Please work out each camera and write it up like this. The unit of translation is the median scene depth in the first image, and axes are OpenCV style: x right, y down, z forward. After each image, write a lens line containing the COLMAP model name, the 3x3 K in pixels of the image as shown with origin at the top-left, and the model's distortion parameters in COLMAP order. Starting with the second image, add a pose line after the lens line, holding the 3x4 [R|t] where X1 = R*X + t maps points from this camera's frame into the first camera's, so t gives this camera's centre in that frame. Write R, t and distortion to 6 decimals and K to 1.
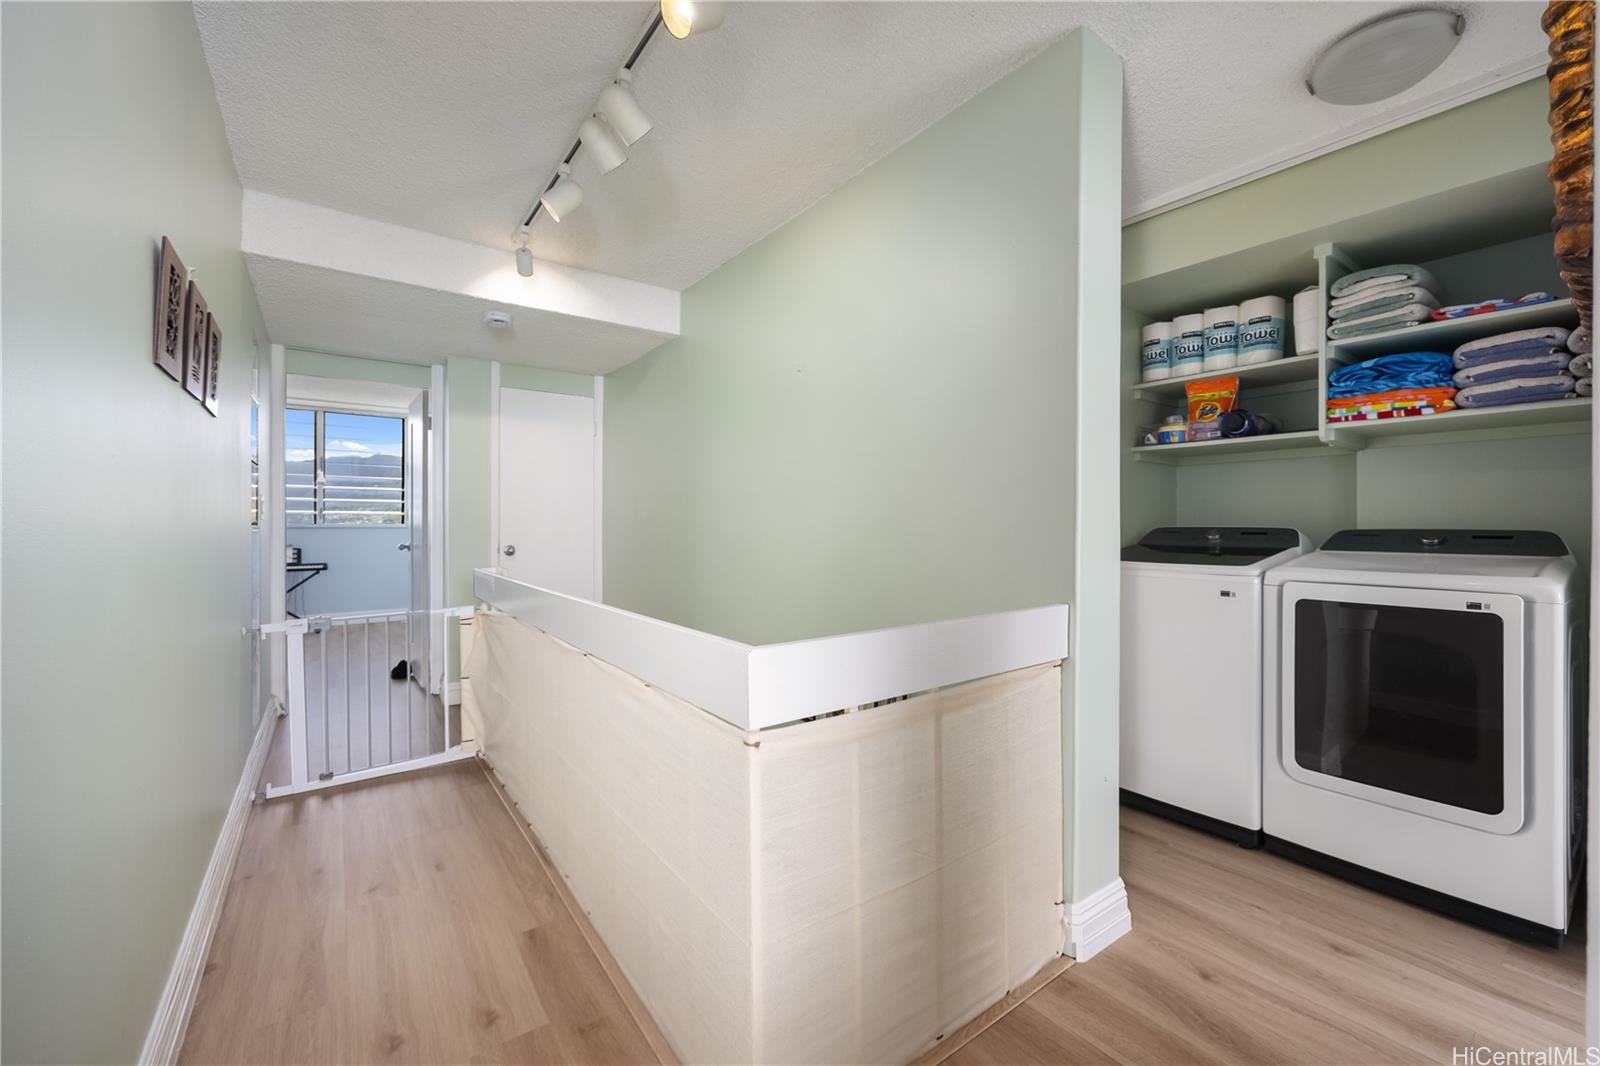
lens RADIAL K [[610.3, 0, 812.5], [0, 610.3, 529.0], [0, 0, 1]] dist [0.000015, 0.000022]
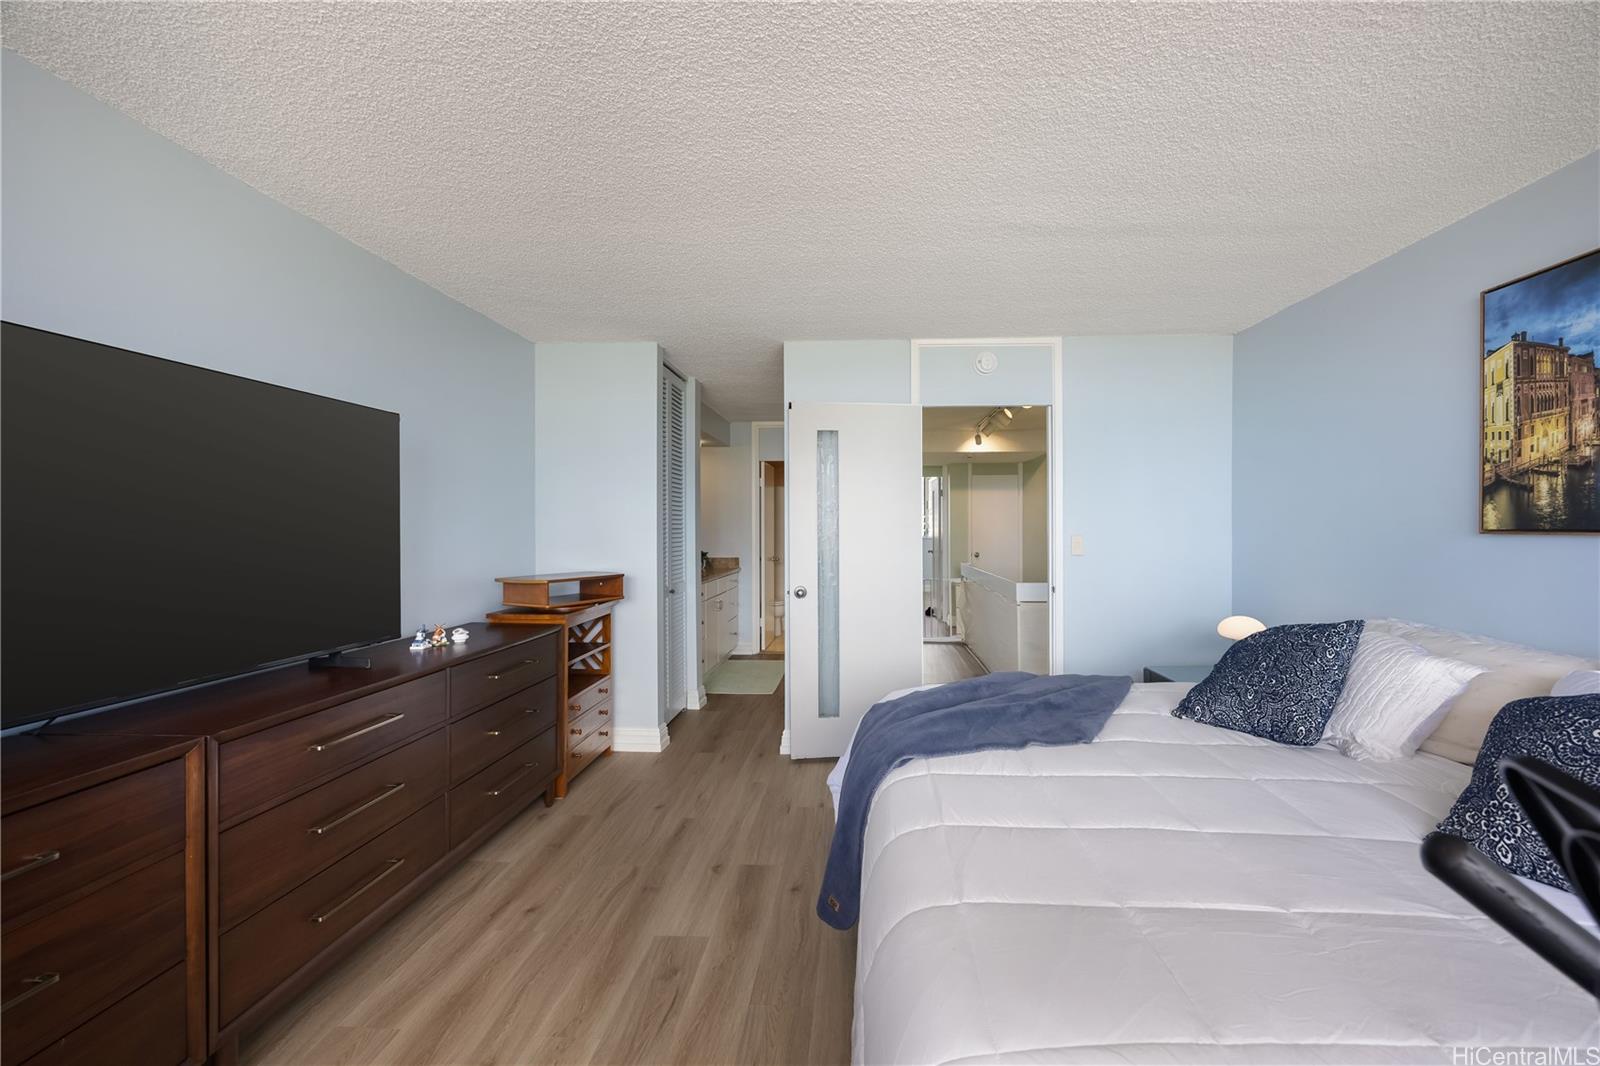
lens RADIAL K [[610.3, 0, 812.5], [0, 610.3, 529.0], [0, 0, 1]] dist [0.000015, 0.000022]
pose [[0.731238, -0.003674, -0.682112, 0.522400], [0.004095, 0.999991, -0.000996, -0.053901], [0.682110, -0.002065, 0.731247, -0.916370]]
